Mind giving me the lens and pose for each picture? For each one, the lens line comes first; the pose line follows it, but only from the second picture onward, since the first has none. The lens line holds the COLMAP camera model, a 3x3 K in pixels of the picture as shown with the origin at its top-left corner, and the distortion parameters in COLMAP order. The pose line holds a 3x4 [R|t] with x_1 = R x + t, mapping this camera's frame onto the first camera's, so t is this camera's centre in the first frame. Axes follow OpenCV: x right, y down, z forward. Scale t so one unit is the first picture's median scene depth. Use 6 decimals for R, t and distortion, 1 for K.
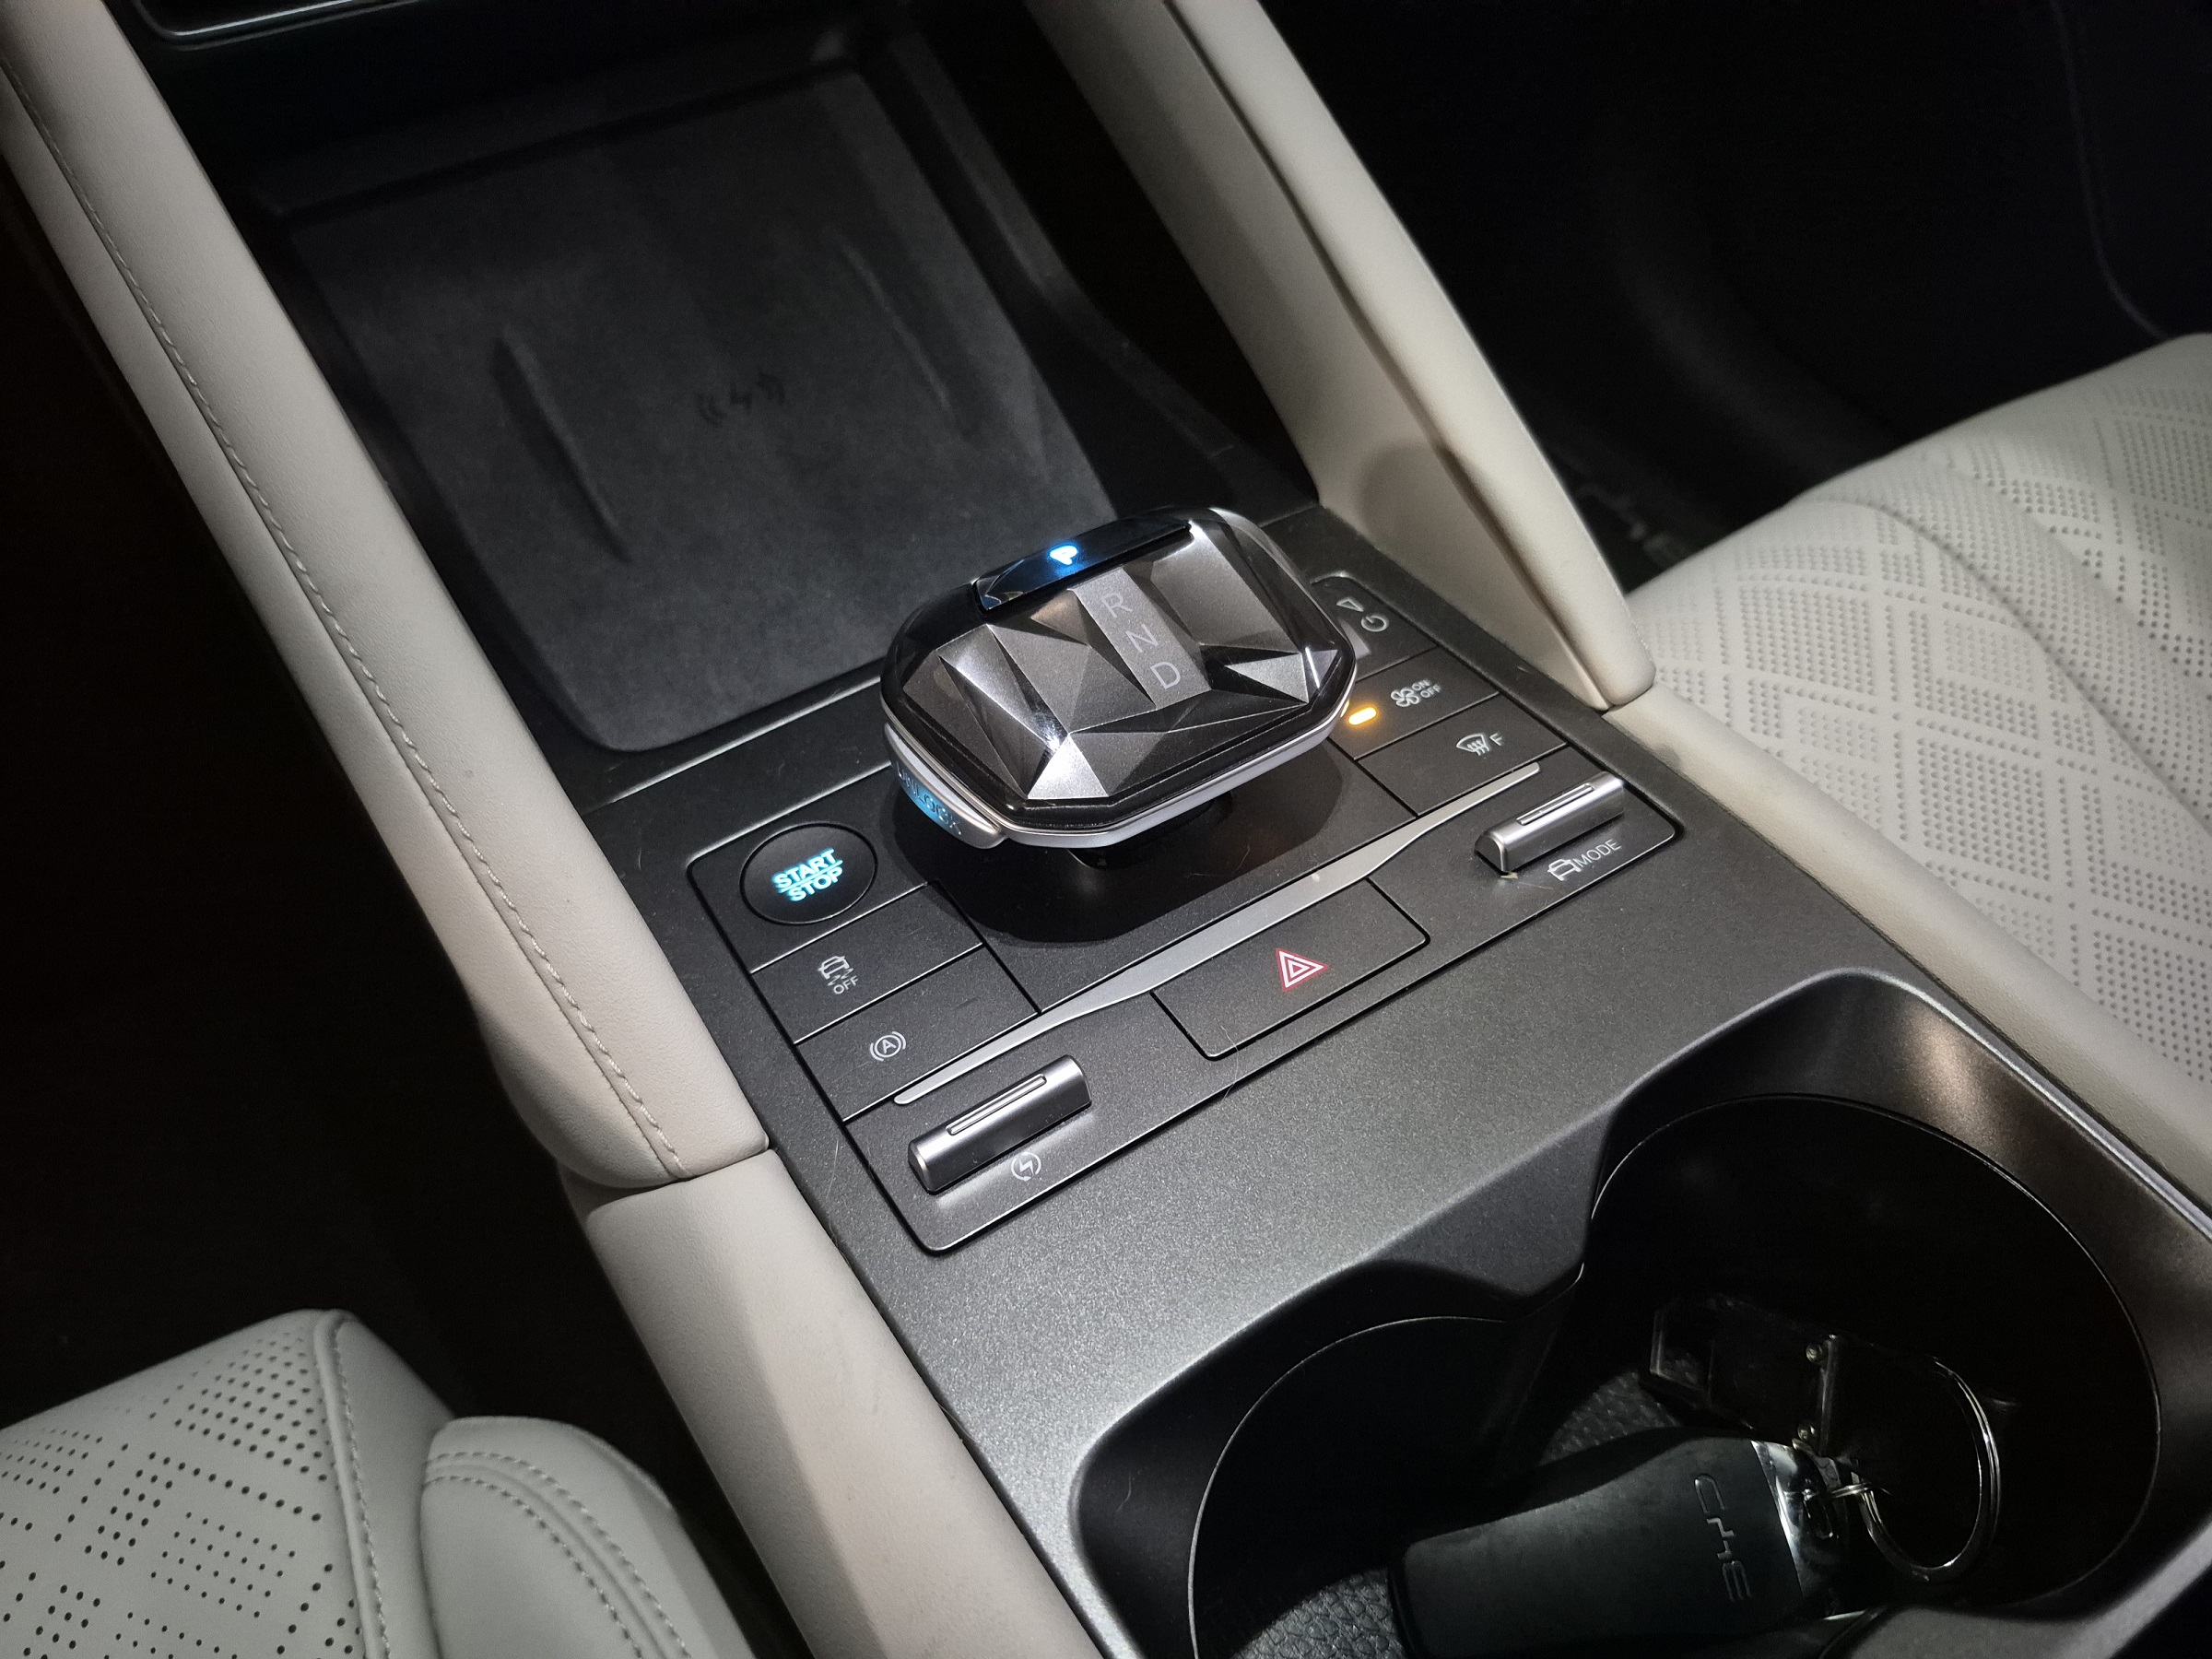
lens RADIAL K [[1629.5, 0, 1106.0], [0, 1629.5, 829.5], [0, 0, 1]] dist [0.009819, -0.030029]
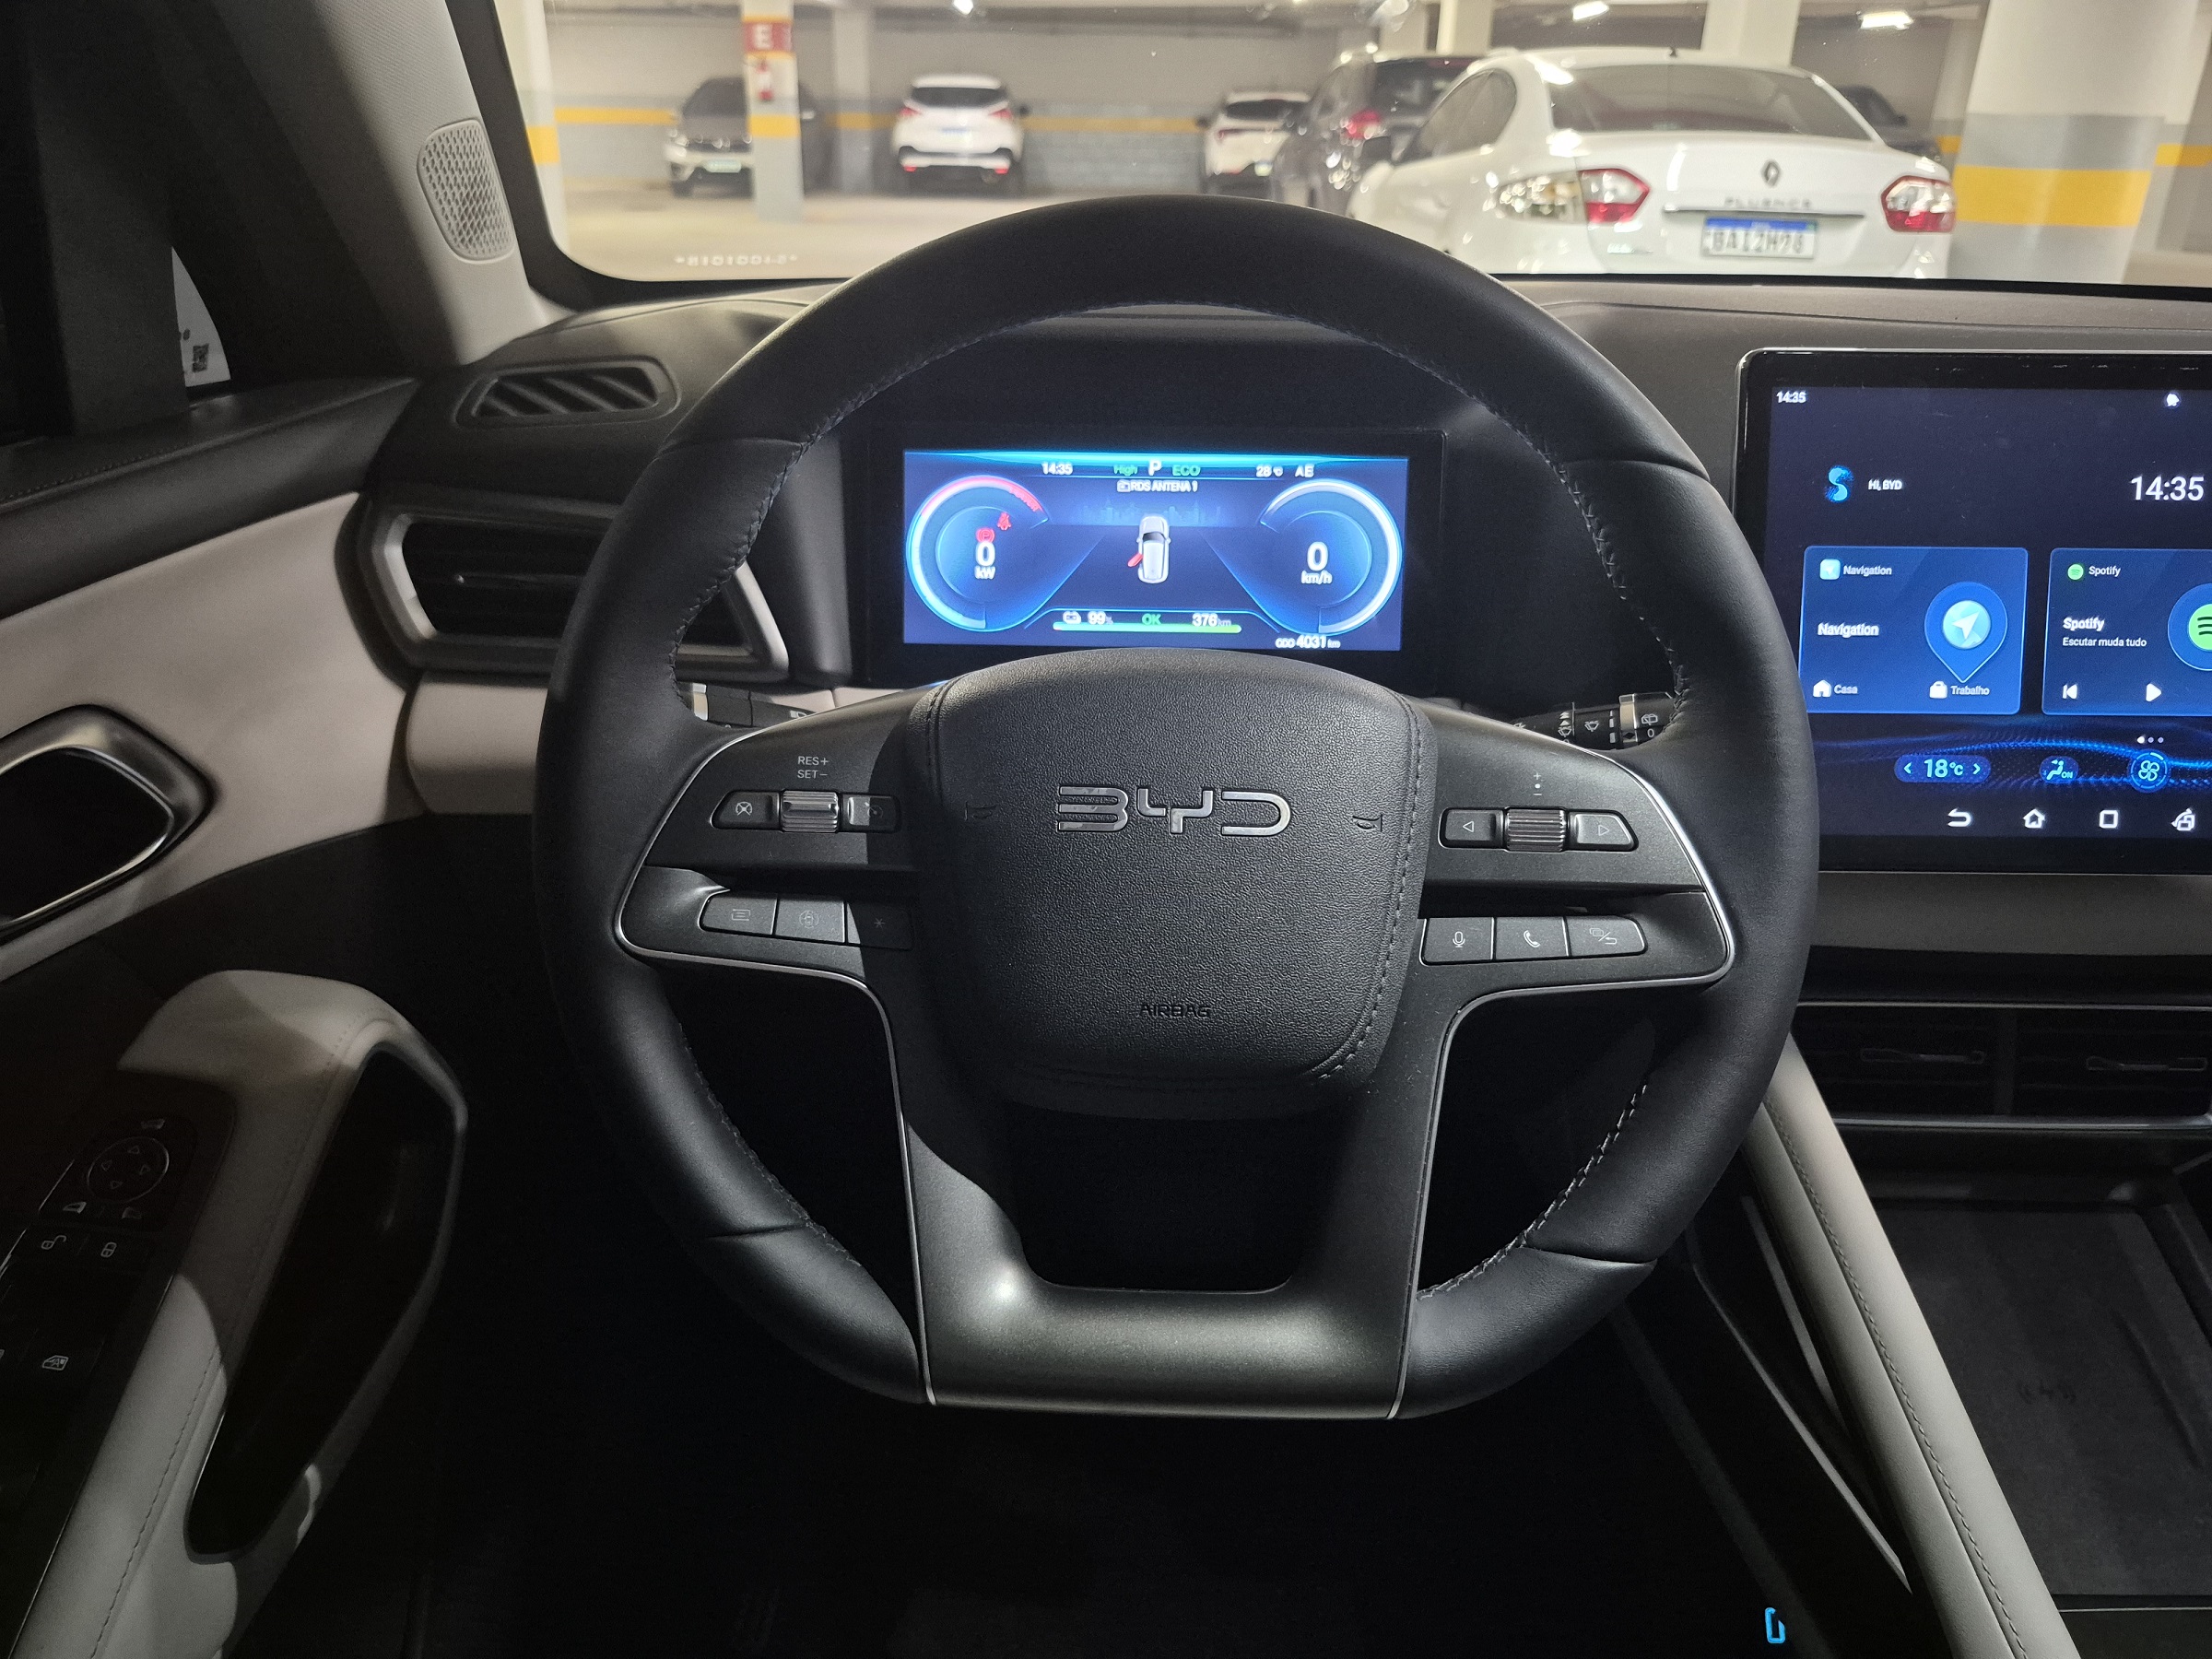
lens RADIAL K [[1576.5, 0, 1086.0], [0, 1576.5, 836.6], [0, 0, 1]] dist [0.079891, -0.124313]
pose [[0.828050, 0.200023, -0.523759, -0.385201], [-0.428281, 0.828543, -0.360683, 0.320108], [0.361812, 0.522980, 0.771741, -1.068471]]
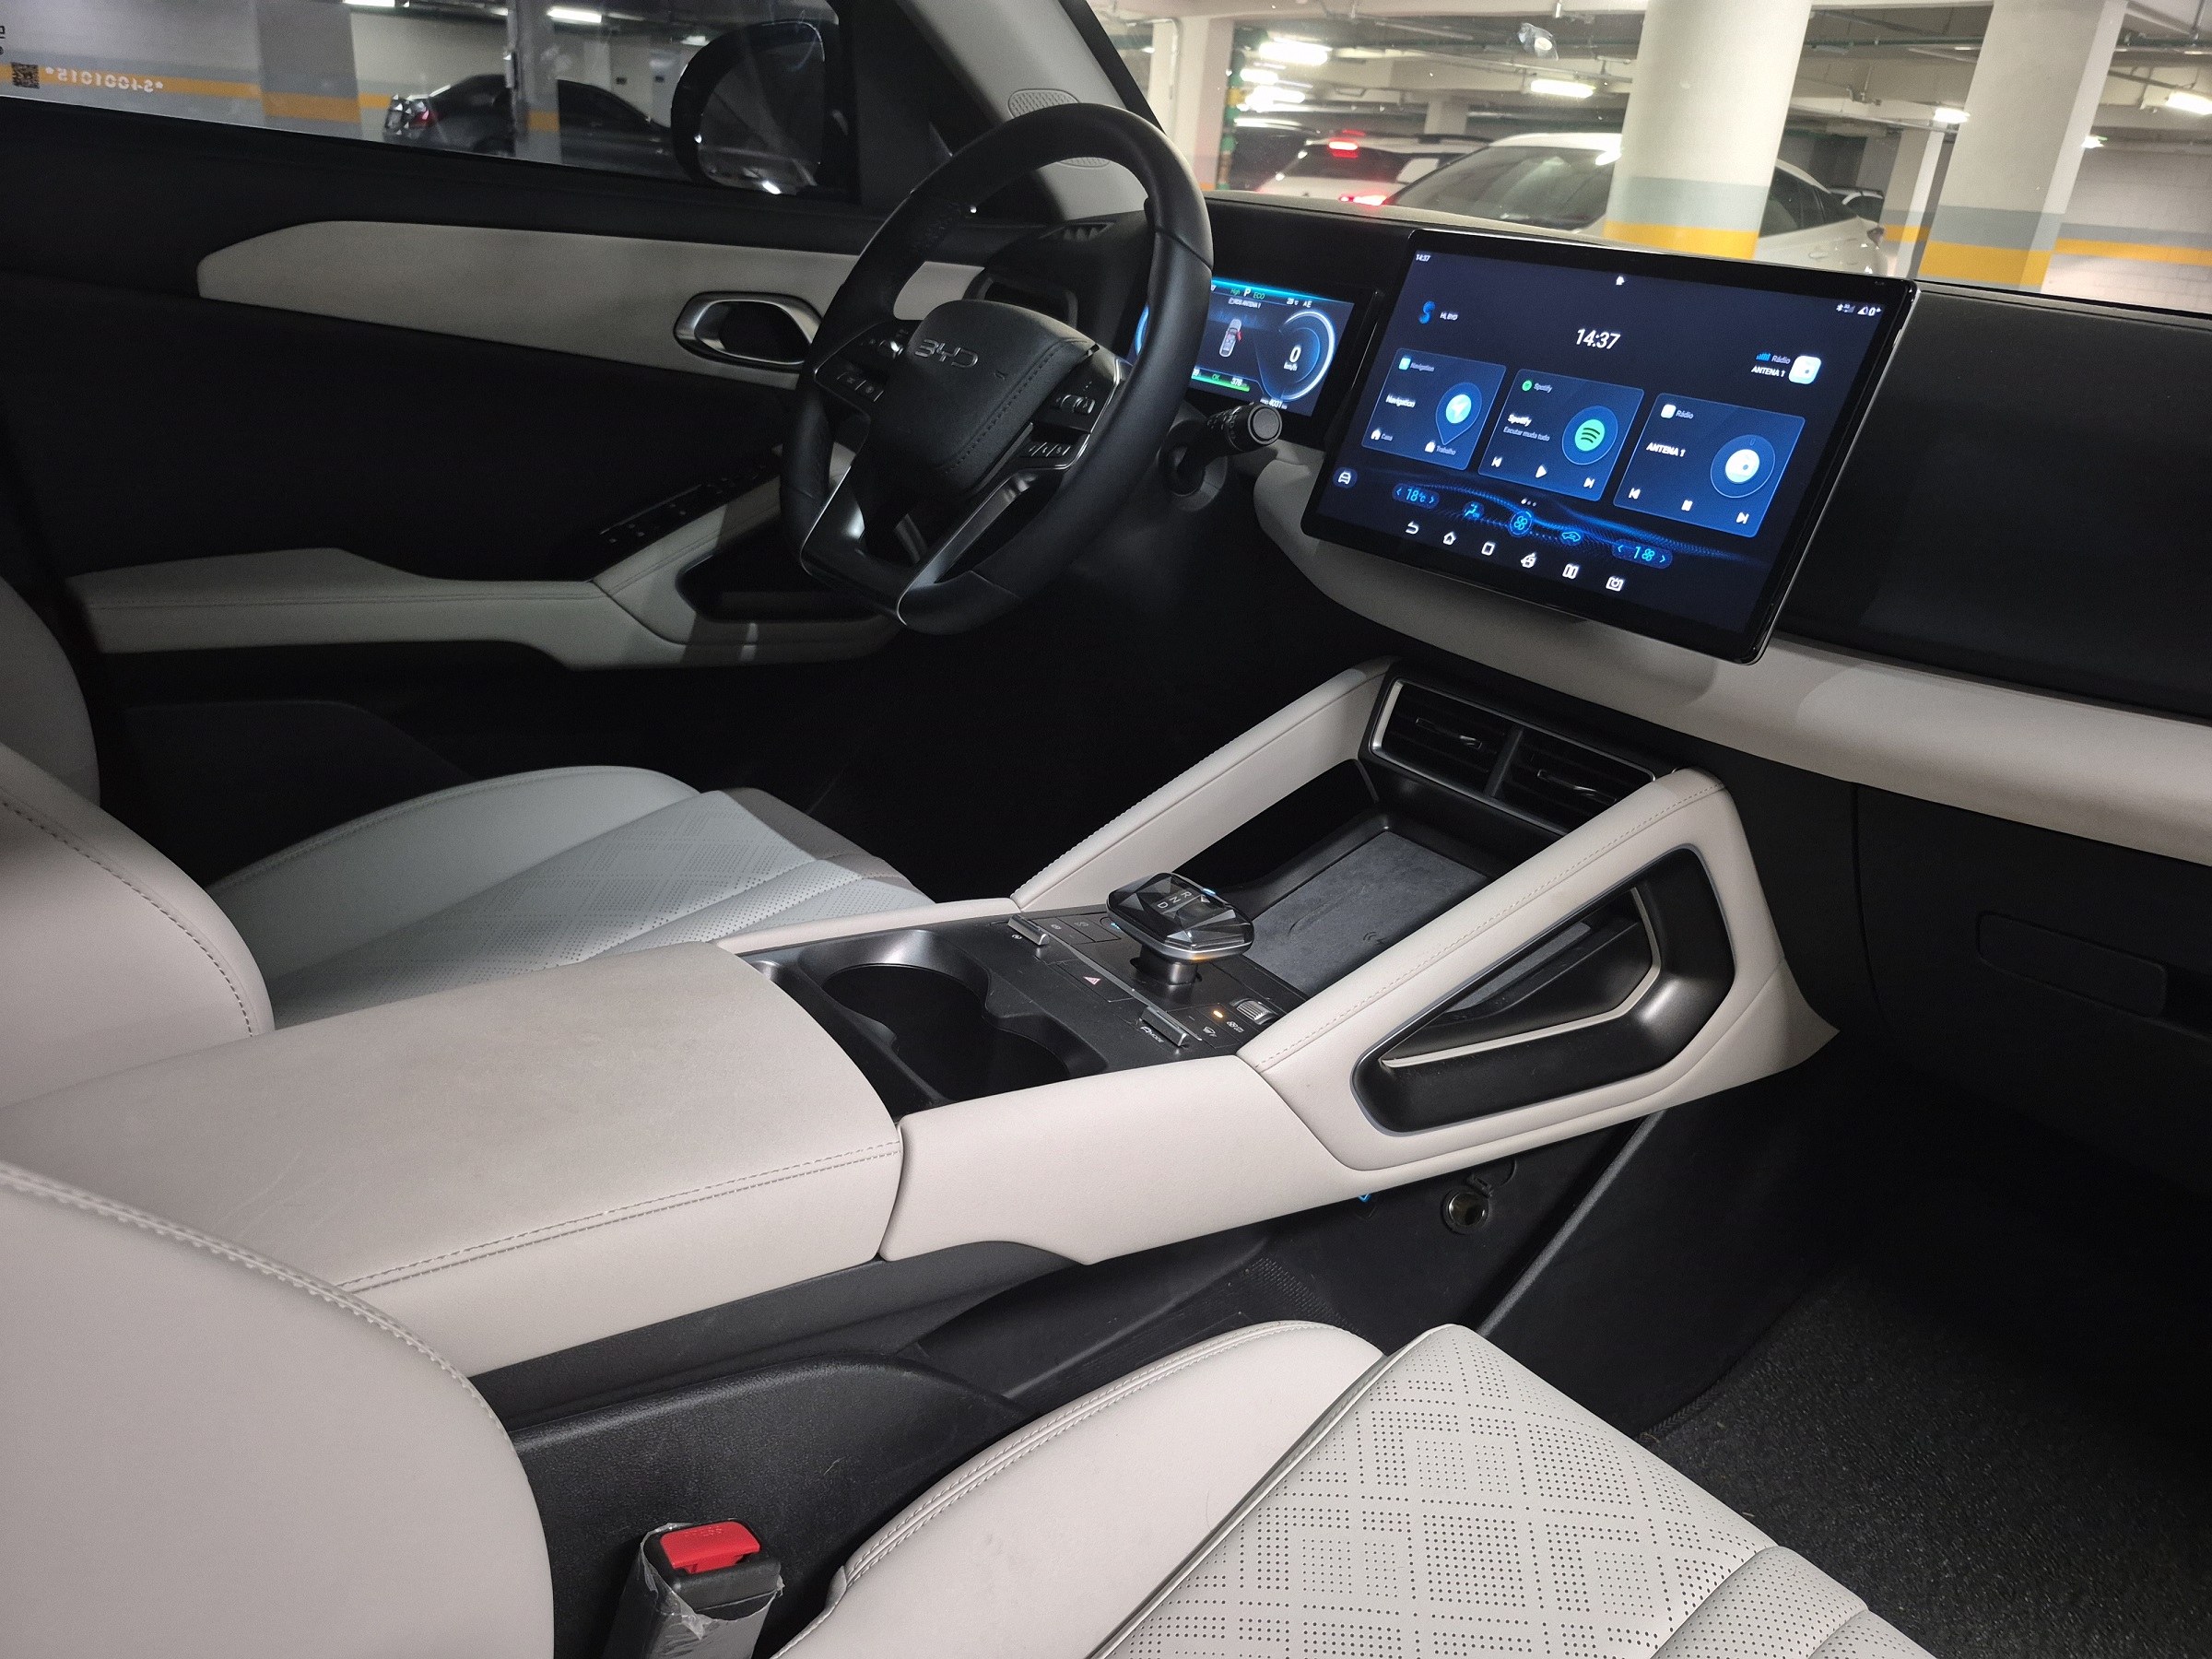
lens RADIAL K [[1543.4, 0, 1101.3], [0, 1543.4, 837.5], [0, 0, 1]] dist [0.092981, -0.114627]
pose [[0.095772, 0.363730, -0.926568, 2.282145], [-0.838044, 0.531760, 0.122124, -0.361200], [0.537132, 0.764809, 0.355749, -0.179474]]
